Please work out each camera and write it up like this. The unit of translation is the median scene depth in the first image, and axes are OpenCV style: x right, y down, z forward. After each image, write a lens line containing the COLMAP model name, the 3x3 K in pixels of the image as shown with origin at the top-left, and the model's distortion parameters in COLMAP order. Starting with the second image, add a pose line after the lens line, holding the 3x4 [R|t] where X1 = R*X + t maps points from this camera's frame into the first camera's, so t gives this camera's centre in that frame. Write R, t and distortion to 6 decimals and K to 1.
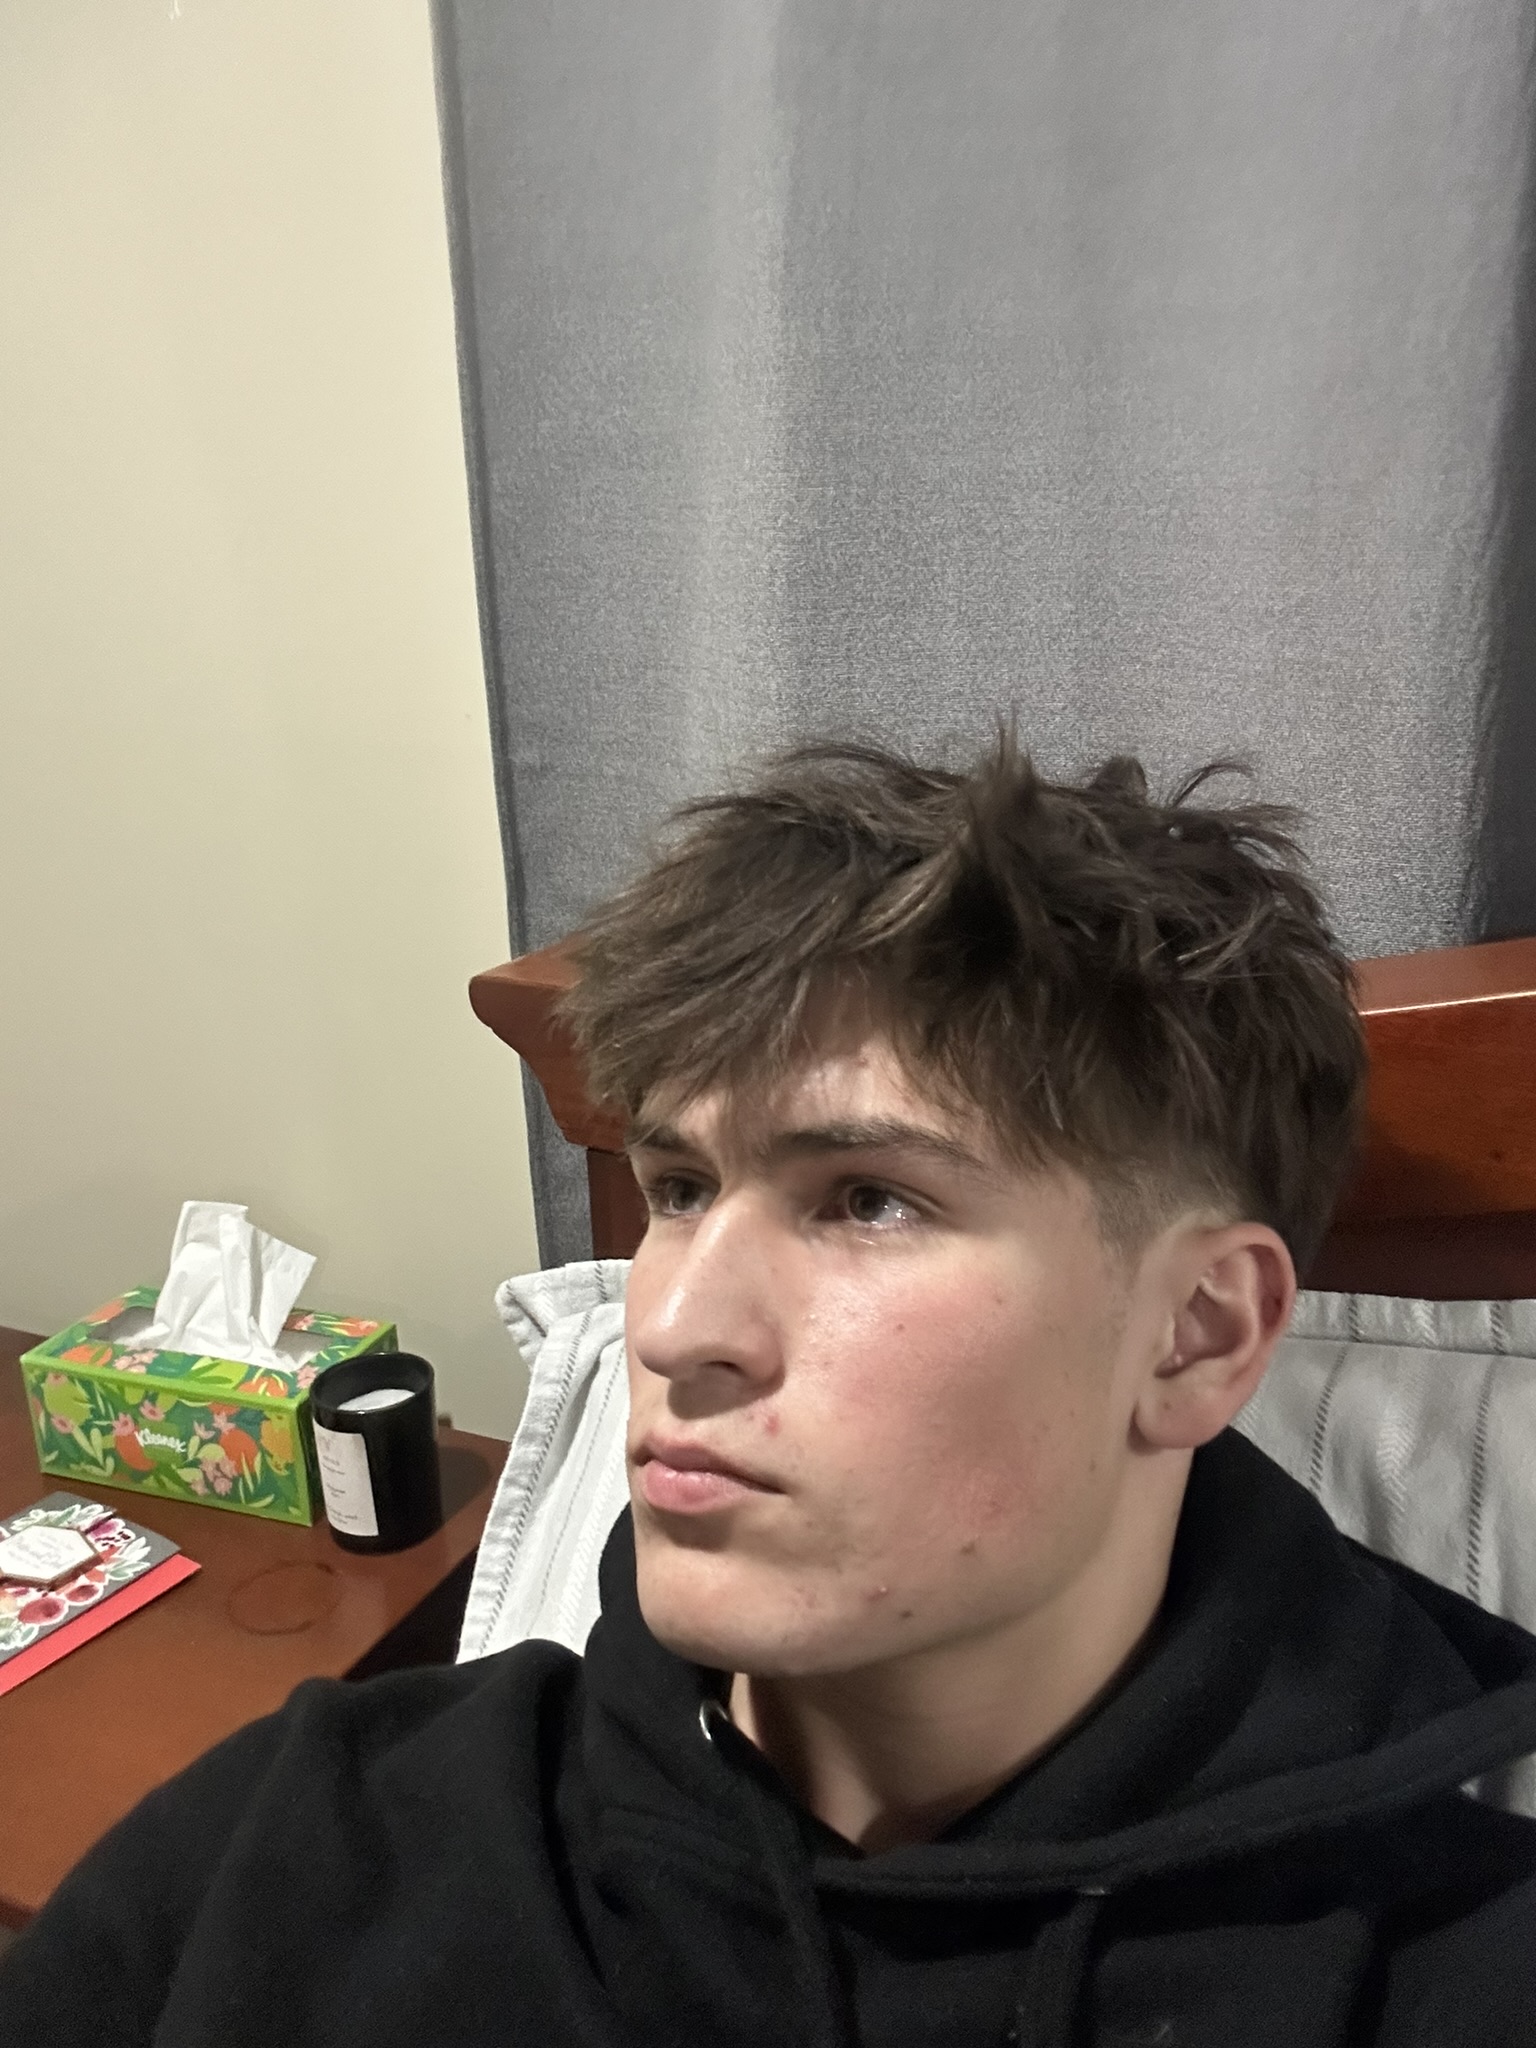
lens RADIAL K [[1737.8, 0, 738.5], [0, 1737.8, 1025.9], [0, 0, 1]] dist [0.103743, -0.201389]
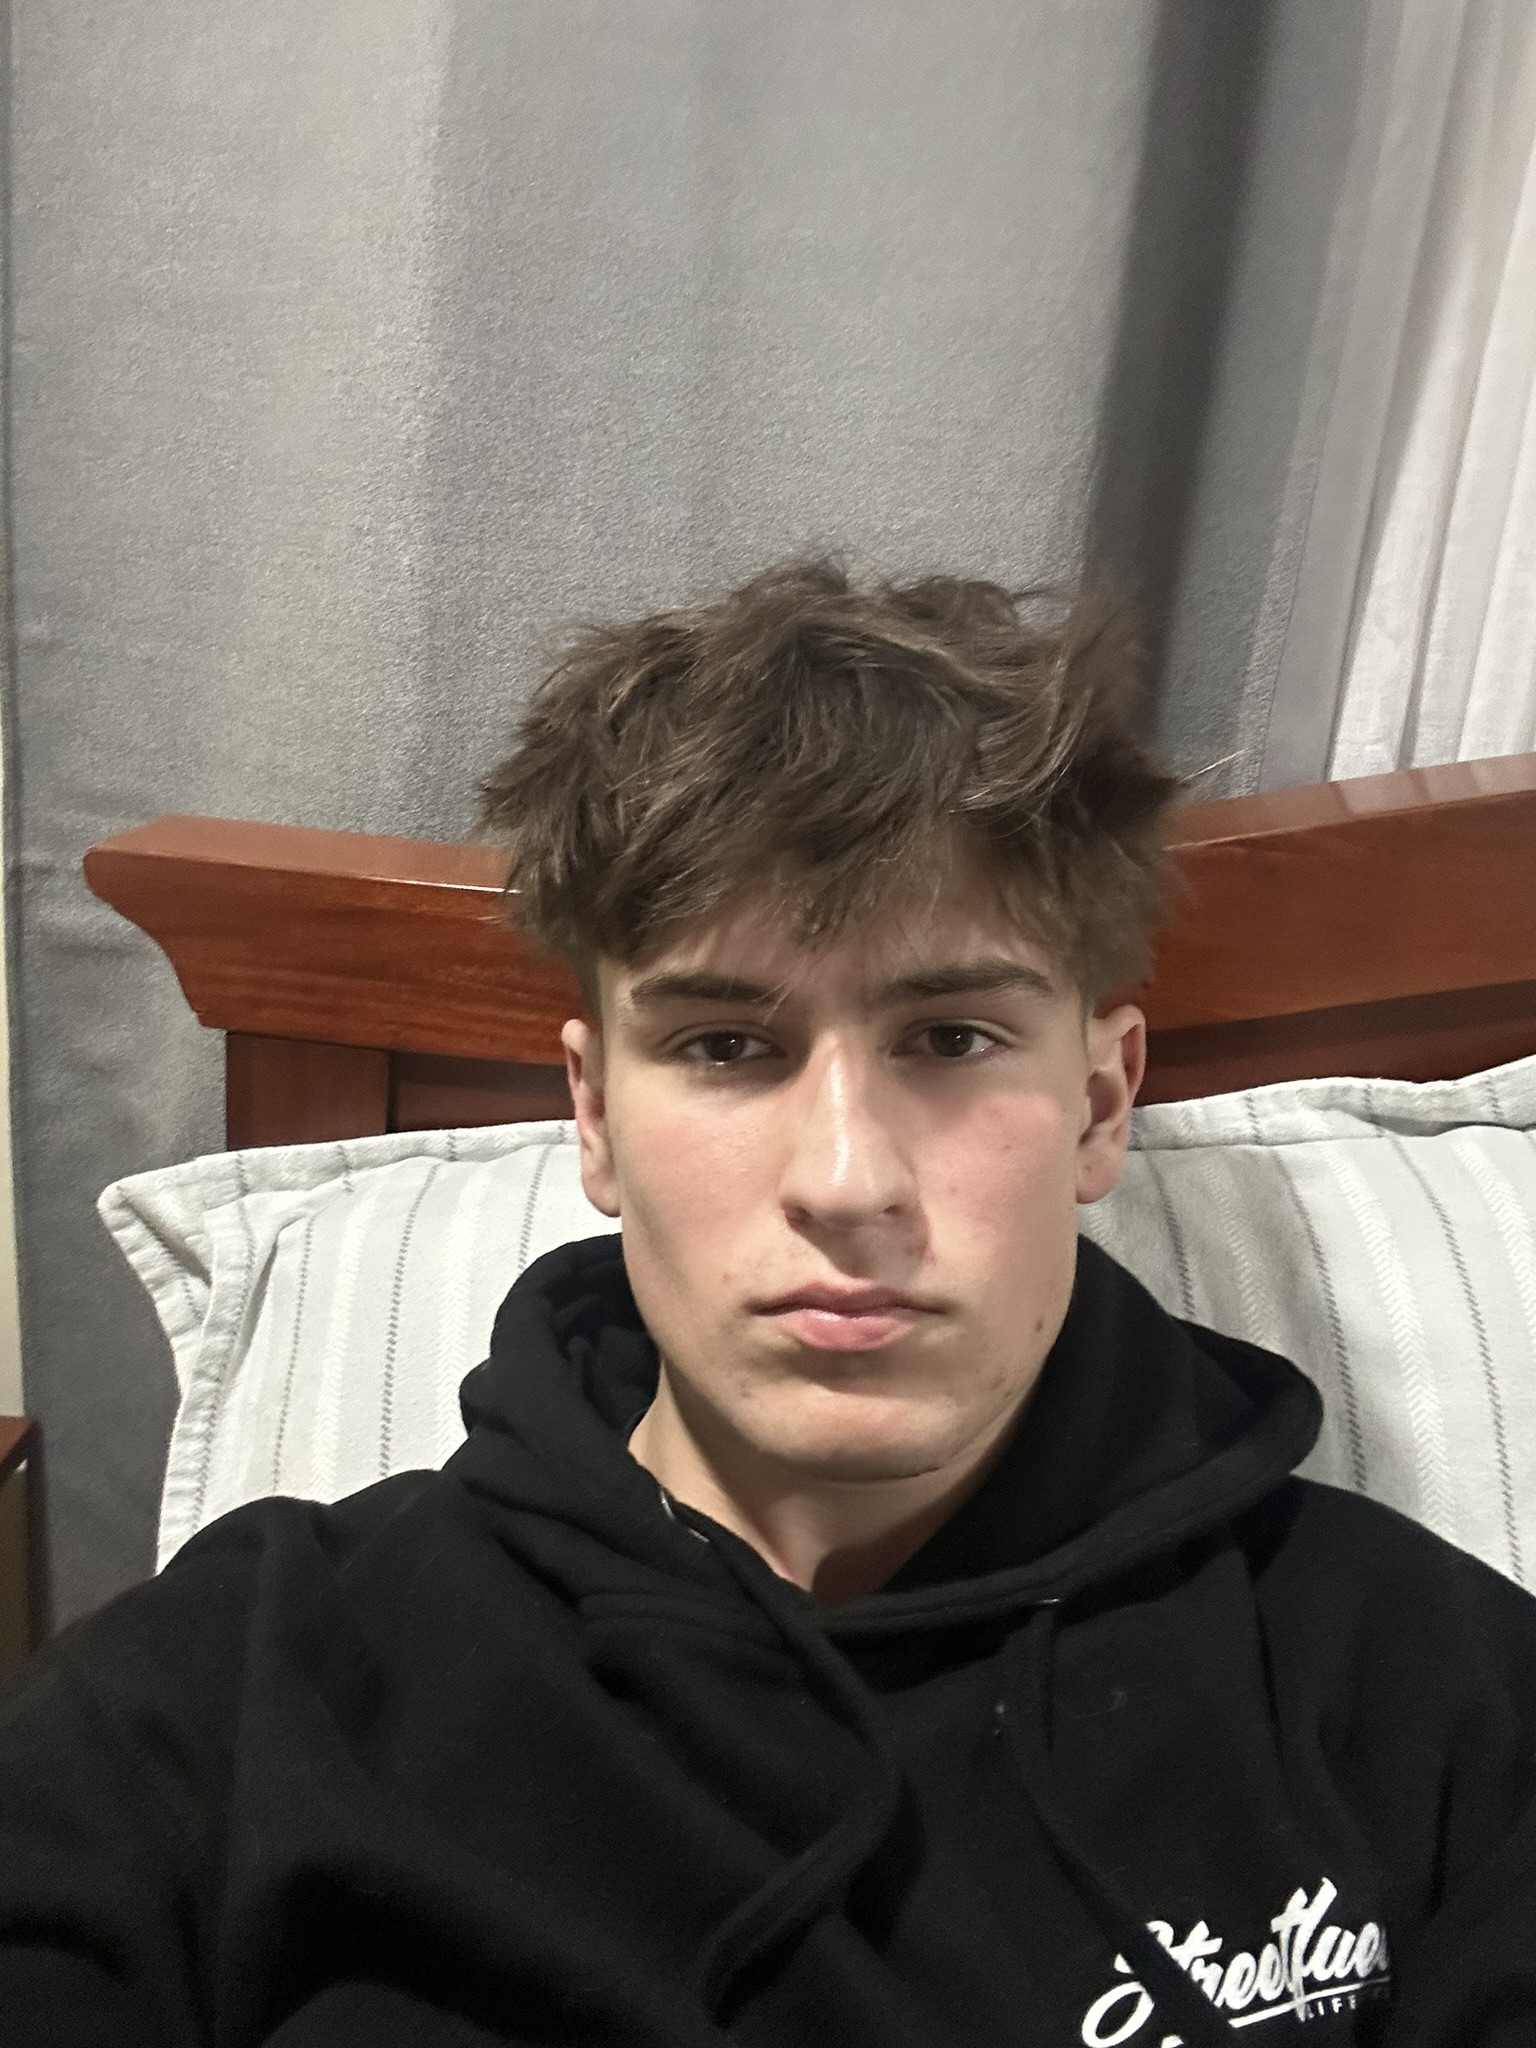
lens RADIAL K [[1737.8, 0, 738.5], [0, 1737.8, 1025.9], [0, 0, 1]] dist [0.103743, -0.201389]
pose [[0.904172, -0.019082, 0.426742, -0.252029], [0.016564, 0.999817, 0.009612, 0.065375], [-0.426847, -0.001622, 0.904322, 0.023306]]
